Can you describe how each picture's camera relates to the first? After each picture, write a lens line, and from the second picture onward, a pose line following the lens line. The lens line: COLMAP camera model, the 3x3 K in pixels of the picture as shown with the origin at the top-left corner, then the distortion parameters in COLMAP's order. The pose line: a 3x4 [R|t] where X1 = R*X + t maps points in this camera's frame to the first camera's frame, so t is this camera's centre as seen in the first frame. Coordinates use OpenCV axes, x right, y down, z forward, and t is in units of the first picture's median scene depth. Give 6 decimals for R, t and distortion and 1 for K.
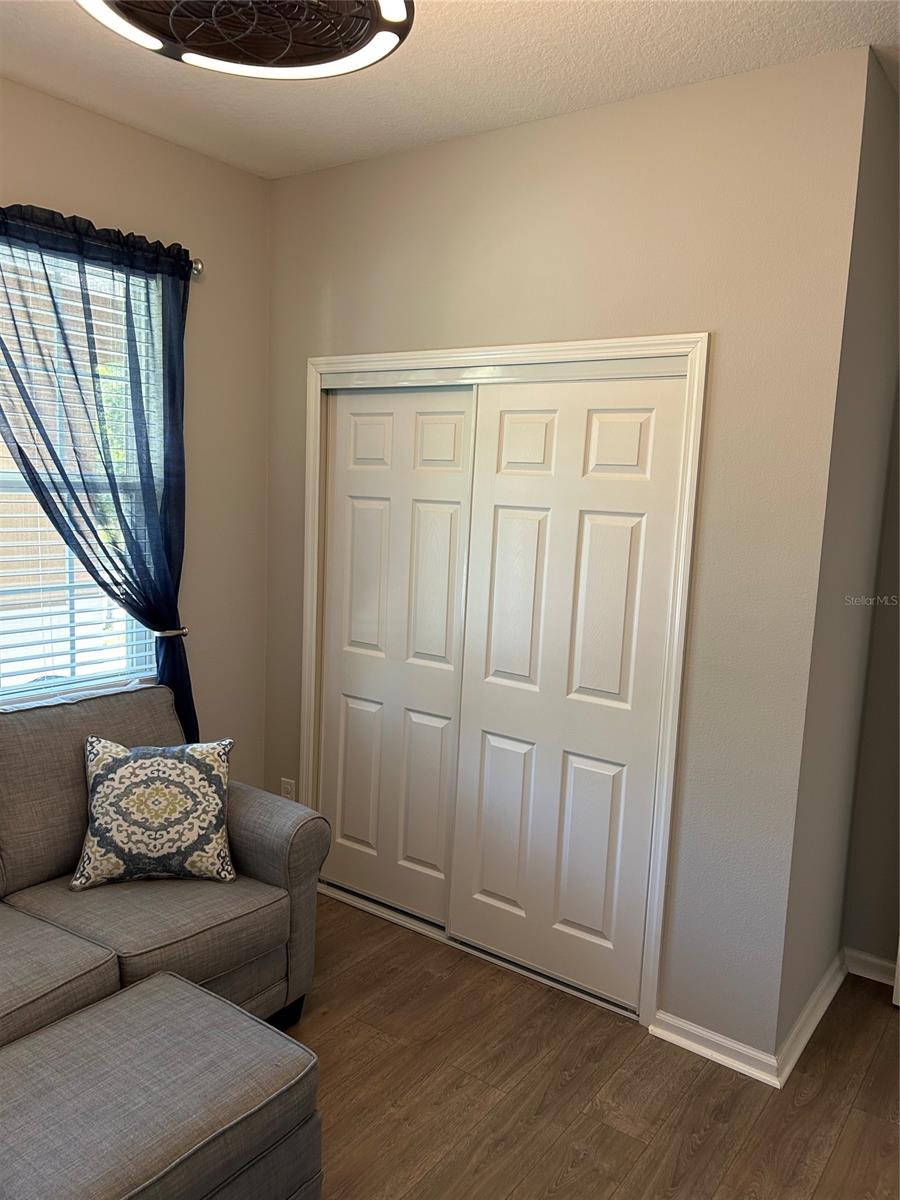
lens RADIAL K [[902.0, 0, 457.6], [0, 902.0, 598.2], [0, 0, 1]] dist [0.060179, -0.041099]
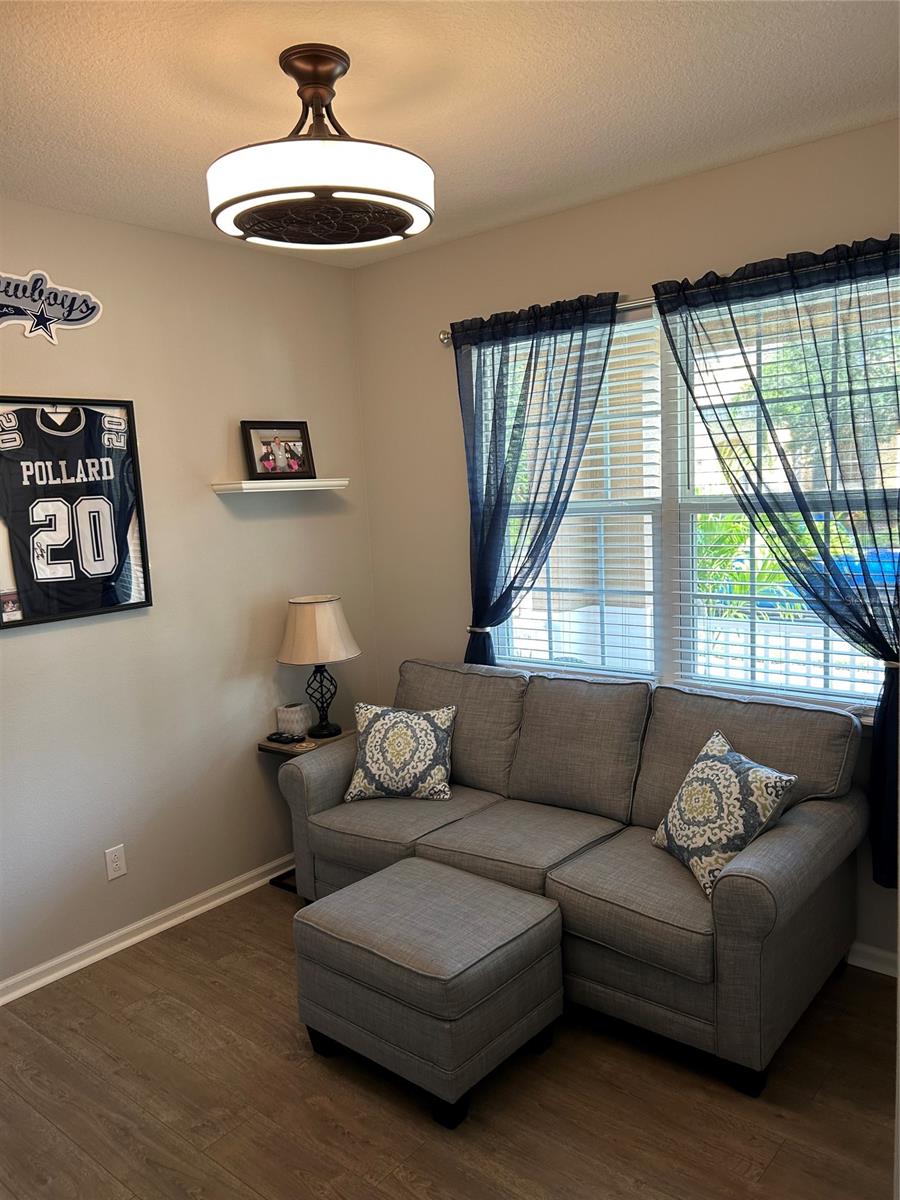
lens RADIAL K [[902.0, 0, 455.6], [0, 902.0, 603.2], [0, 0, 1]] dist [0.060179, -0.041099]
pose [[-0.104335, 0.087861, -0.990654, 0.747362], [-0.067631, 0.993158, 0.095205, -0.093505], [0.992240, 0.076932, -0.097679, 0.787835]]
